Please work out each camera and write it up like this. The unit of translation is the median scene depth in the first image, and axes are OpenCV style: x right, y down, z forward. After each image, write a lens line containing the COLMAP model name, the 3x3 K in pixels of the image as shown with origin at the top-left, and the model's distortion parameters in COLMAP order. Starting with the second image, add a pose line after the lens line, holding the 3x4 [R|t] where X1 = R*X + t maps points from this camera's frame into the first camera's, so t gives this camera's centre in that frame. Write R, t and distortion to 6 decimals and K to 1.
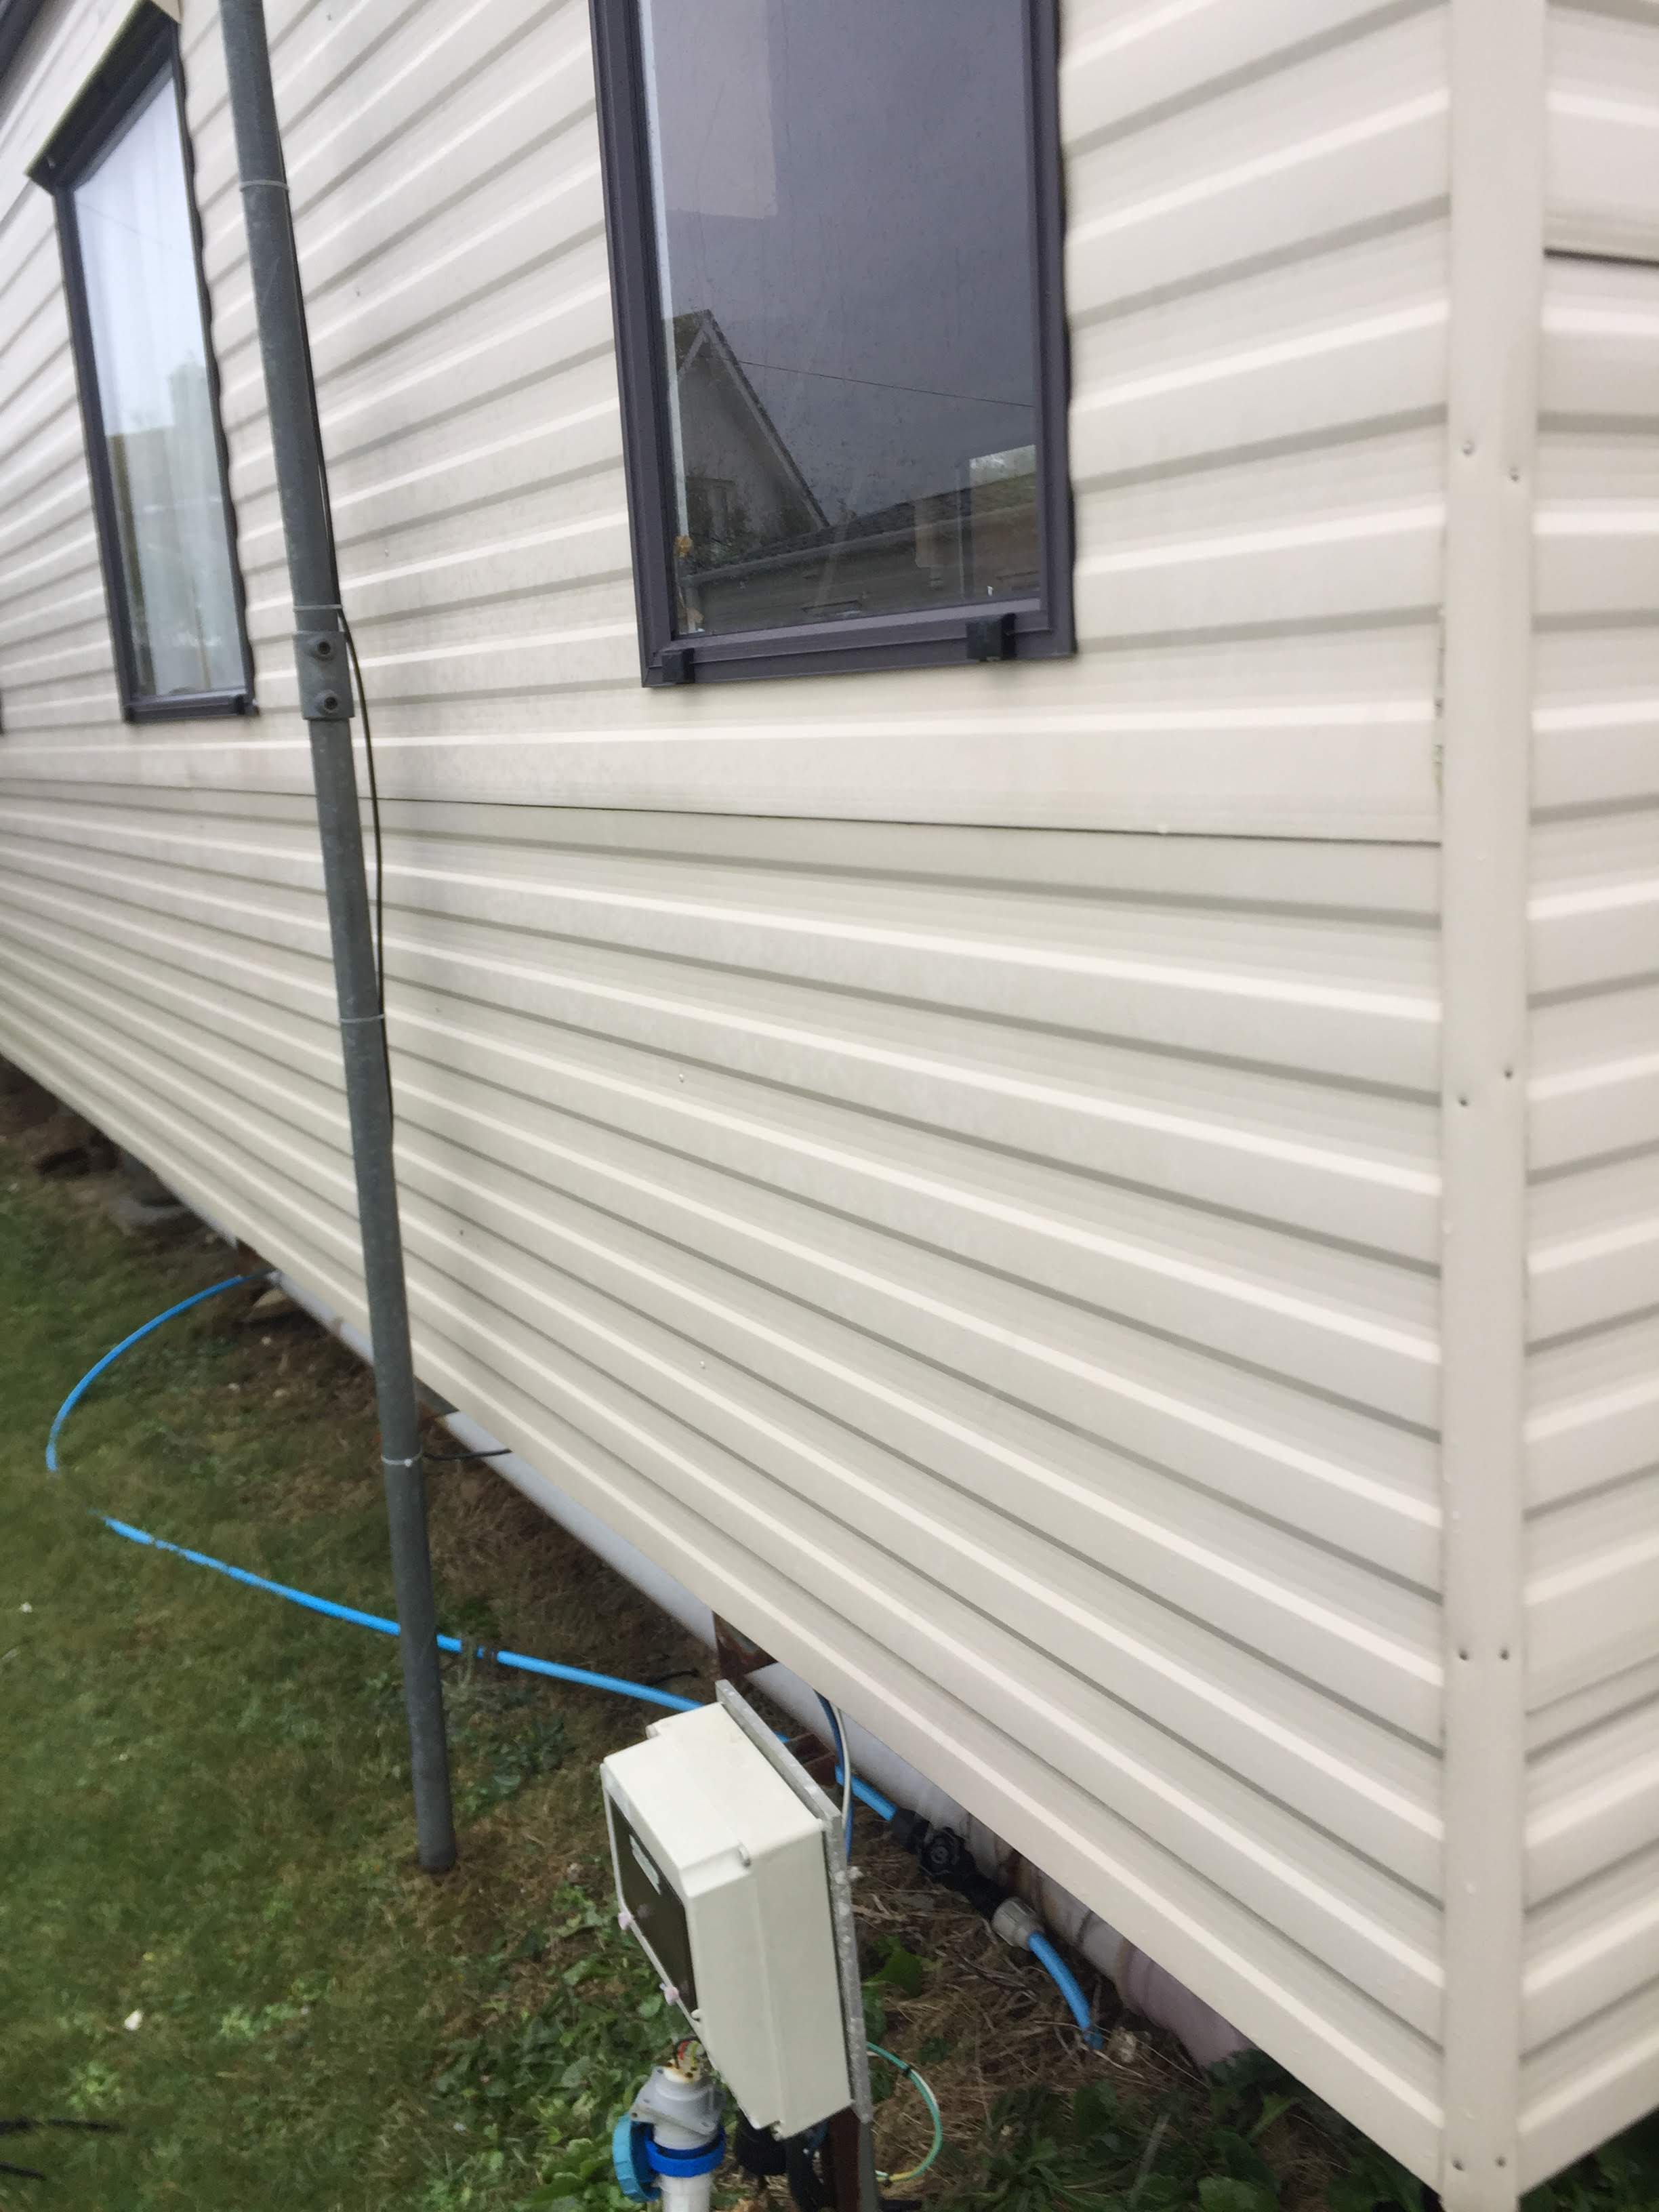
lens RADIAL K [[1905.3, 0, 829.5], [0, 1905.3, 1106.0], [0, 0, 1]] dist [0.053356, -0.115859]
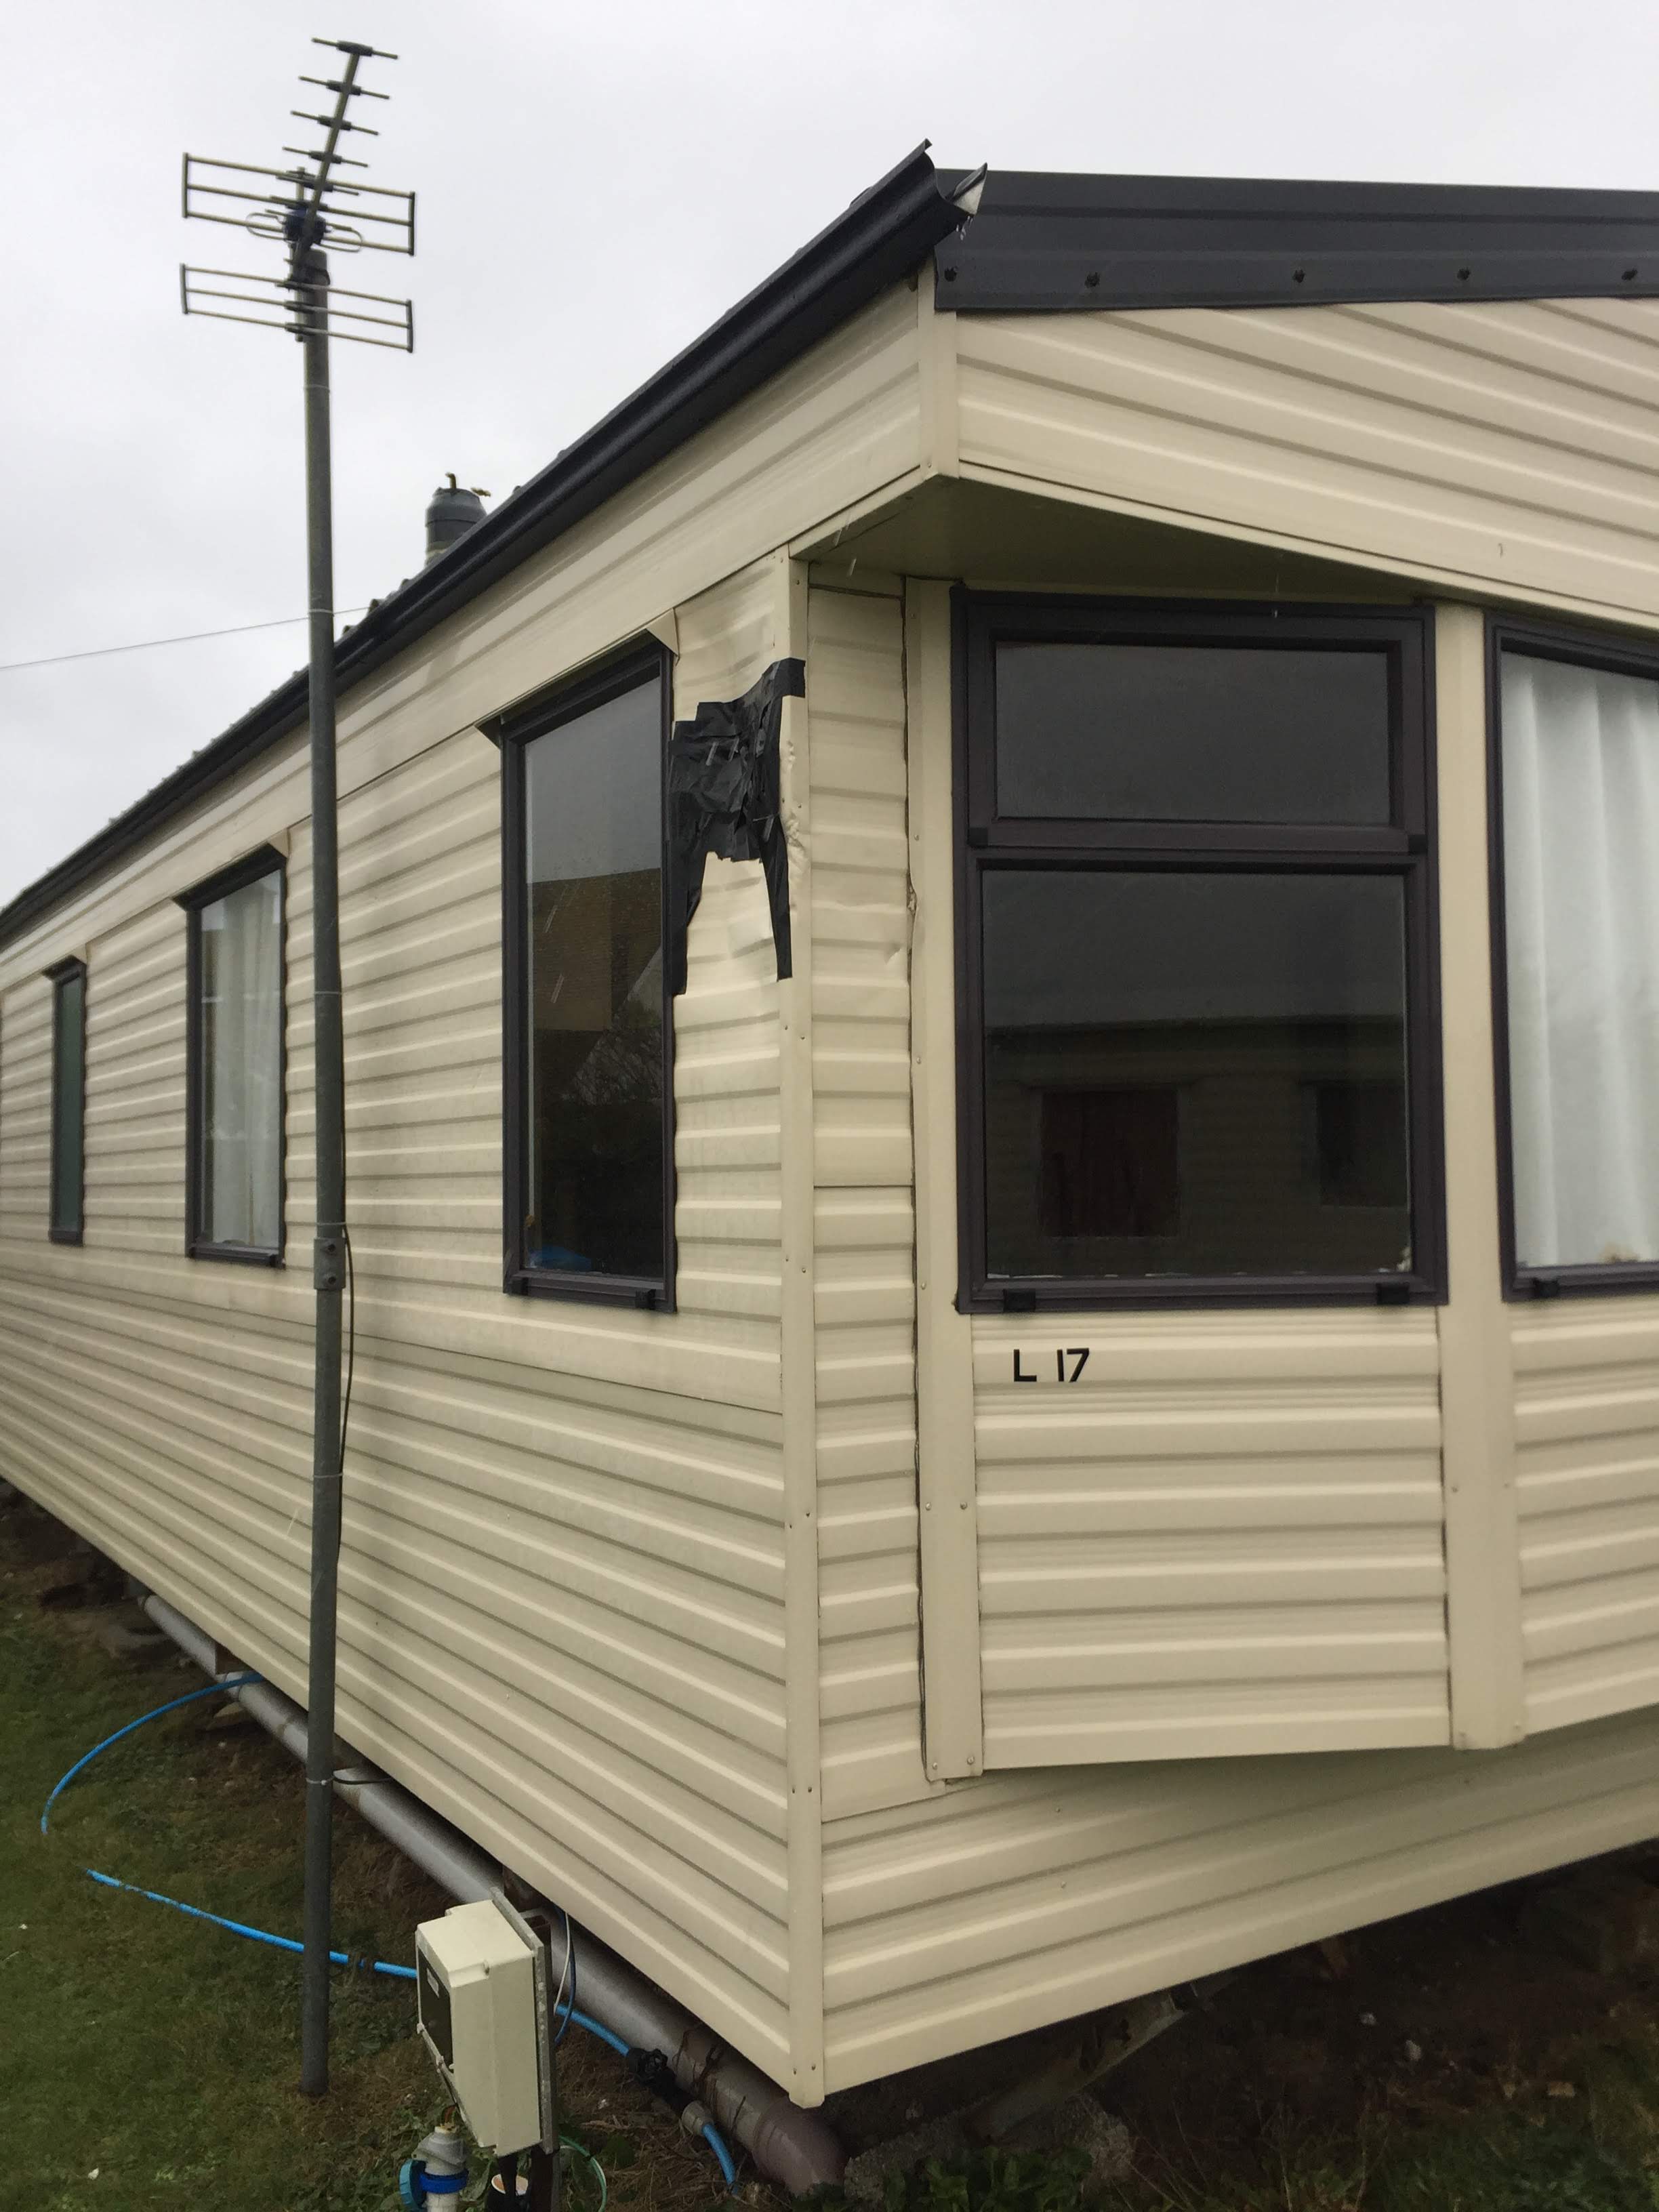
lens RADIAL K [[1892.7, 0, 819.0], [0, 1892.7, 1040.3], [0, 0, 1]] dist [0.079998, -0.127498]
pose [[0.999182, 0.039971, -0.006166, 0.131956], [-0.040101, 0.959299, -0.279529, 0.028323], [-0.005258, 0.279547, 0.960117, -0.521012]]
